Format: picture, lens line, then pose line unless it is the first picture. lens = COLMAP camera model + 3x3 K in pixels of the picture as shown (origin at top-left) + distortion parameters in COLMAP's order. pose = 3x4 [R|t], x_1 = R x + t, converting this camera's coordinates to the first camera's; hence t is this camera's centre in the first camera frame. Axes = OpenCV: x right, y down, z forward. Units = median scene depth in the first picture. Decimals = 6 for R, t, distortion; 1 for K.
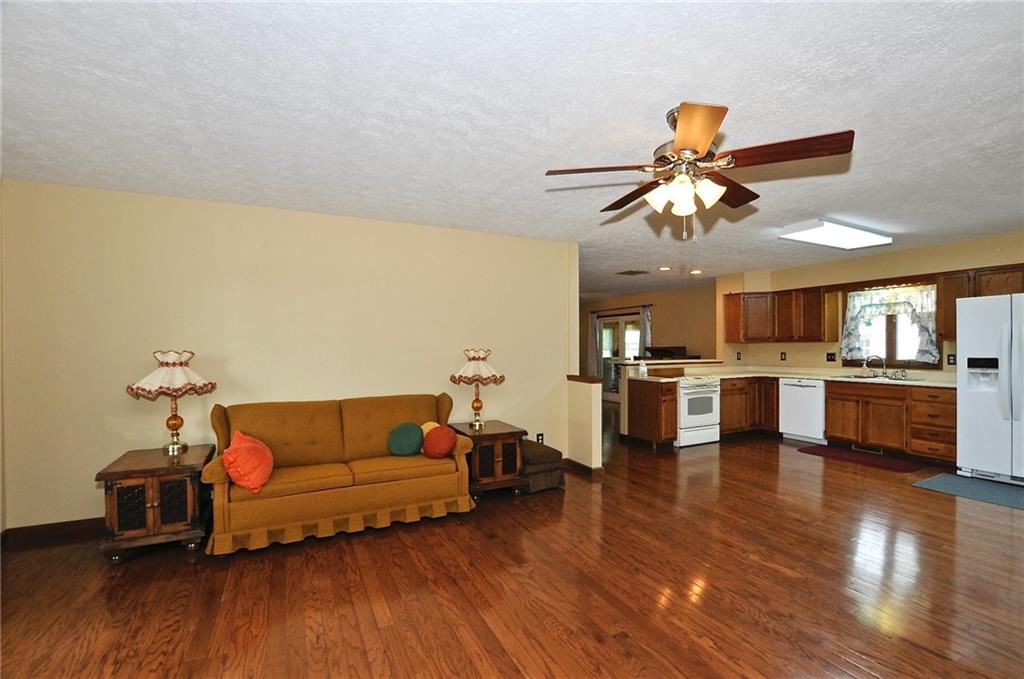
lens RADIAL K [[450.0, 0, 516.8], [0, 450.0, 347.4], [0, 0, 1]] dist [-0.033792, 0.004791]
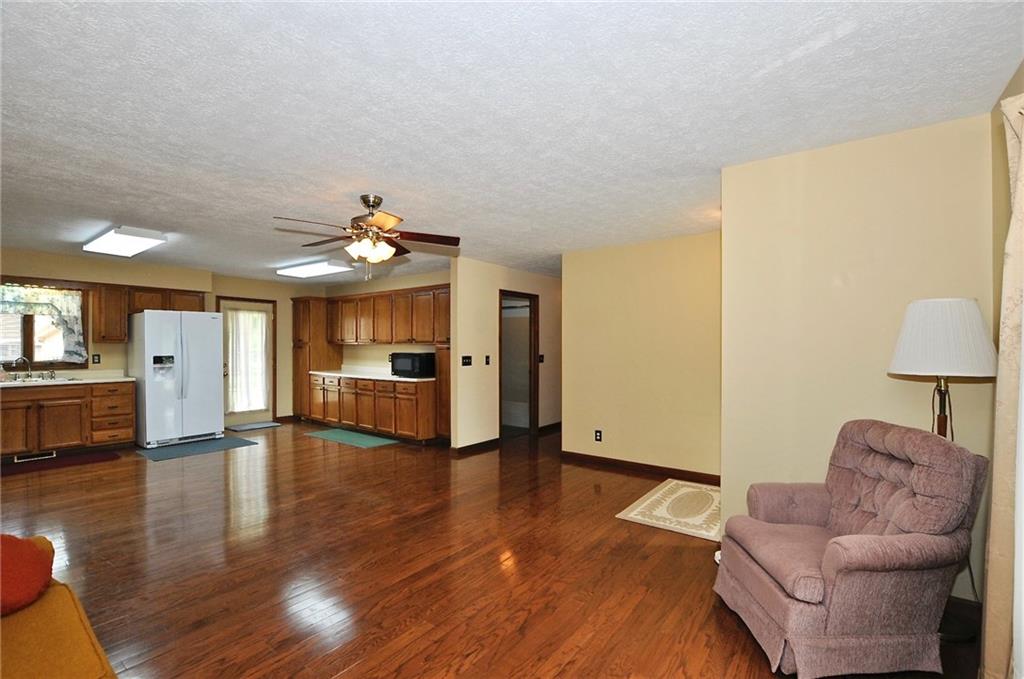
lens RADIAL K [[450.0, 0, 517.1], [0, 450.0, 347.1], [0, 0, 1]] dist [-0.033792, 0.004791]
pose [[-0.444887, -0.001733, 0.895585, -0.506232], [0.003097, 0.999989, 0.003473, -0.003471], [-0.895581, 0.004319, -0.444877, 0.497106]]
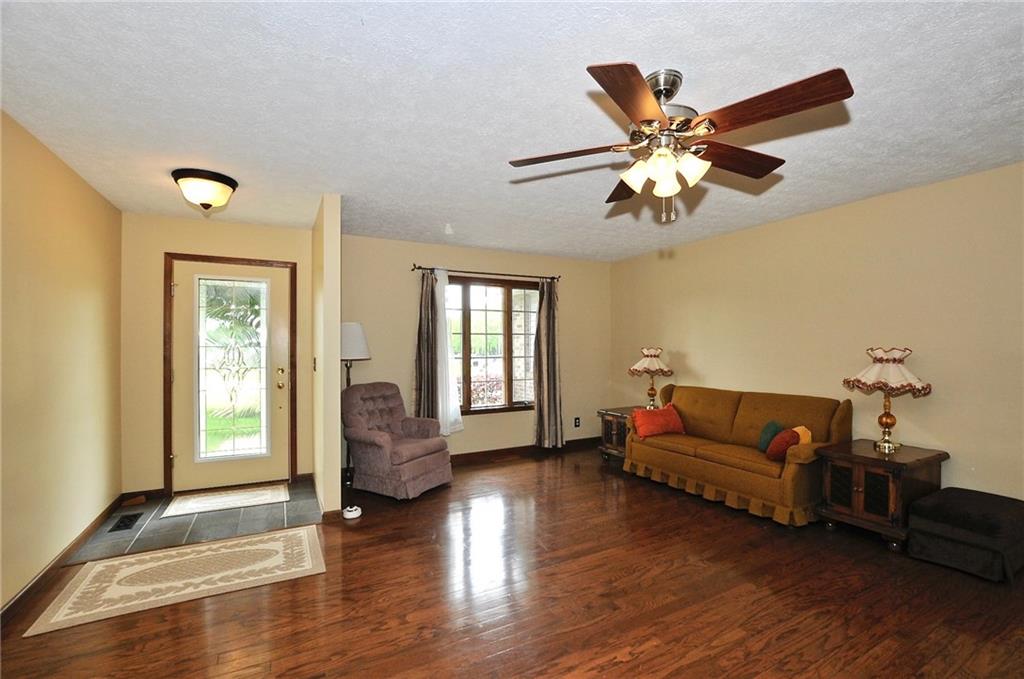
lens RADIAL K [[450.0, 0, 516.7], [0, 450.0, 346.9], [0, 0, 1]] dist [-0.033792, 0.004791]
pose [[0.030005, 0.003870, -0.999542, 0.503777], [-0.000542, 0.999992, 0.003856, -0.000309], [0.999550, 0.000426, 0.030007, 0.273256]]
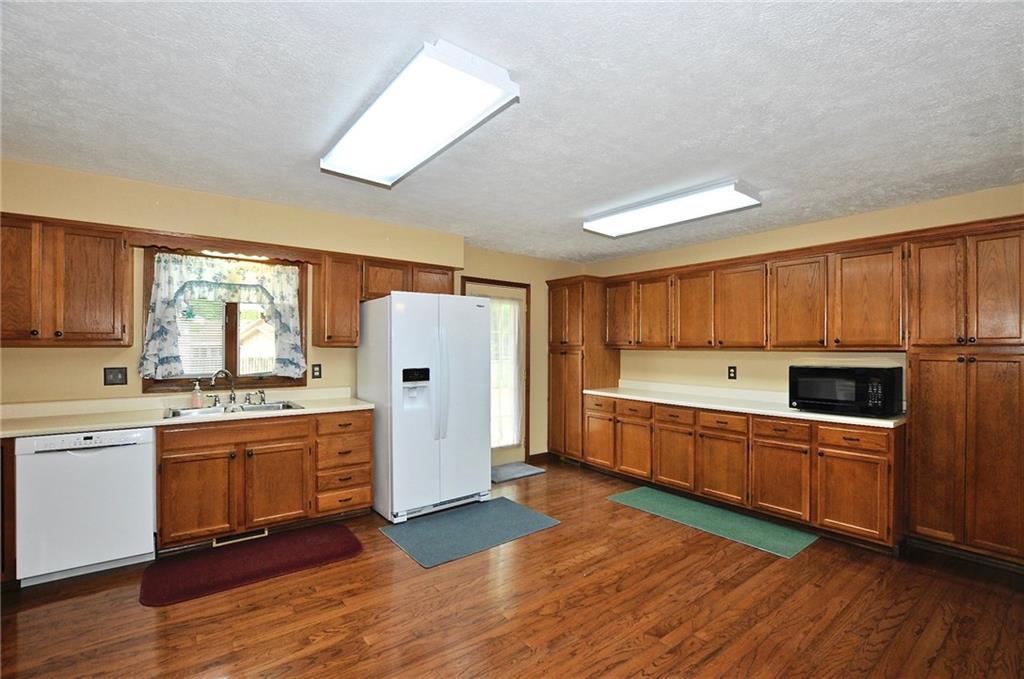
lens RADIAL K [[450.0, 0, 515.3], [0, 450.0, 345.9], [0, 0, 1]] dist [-0.033792, 0.004791]
pose [[-0.185969, 0.005864, 0.982538, 0.171920], [0.000553, 0.999983, -0.005863, -0.010022], [-0.982556, -0.000547, -0.185969, 0.772406]]
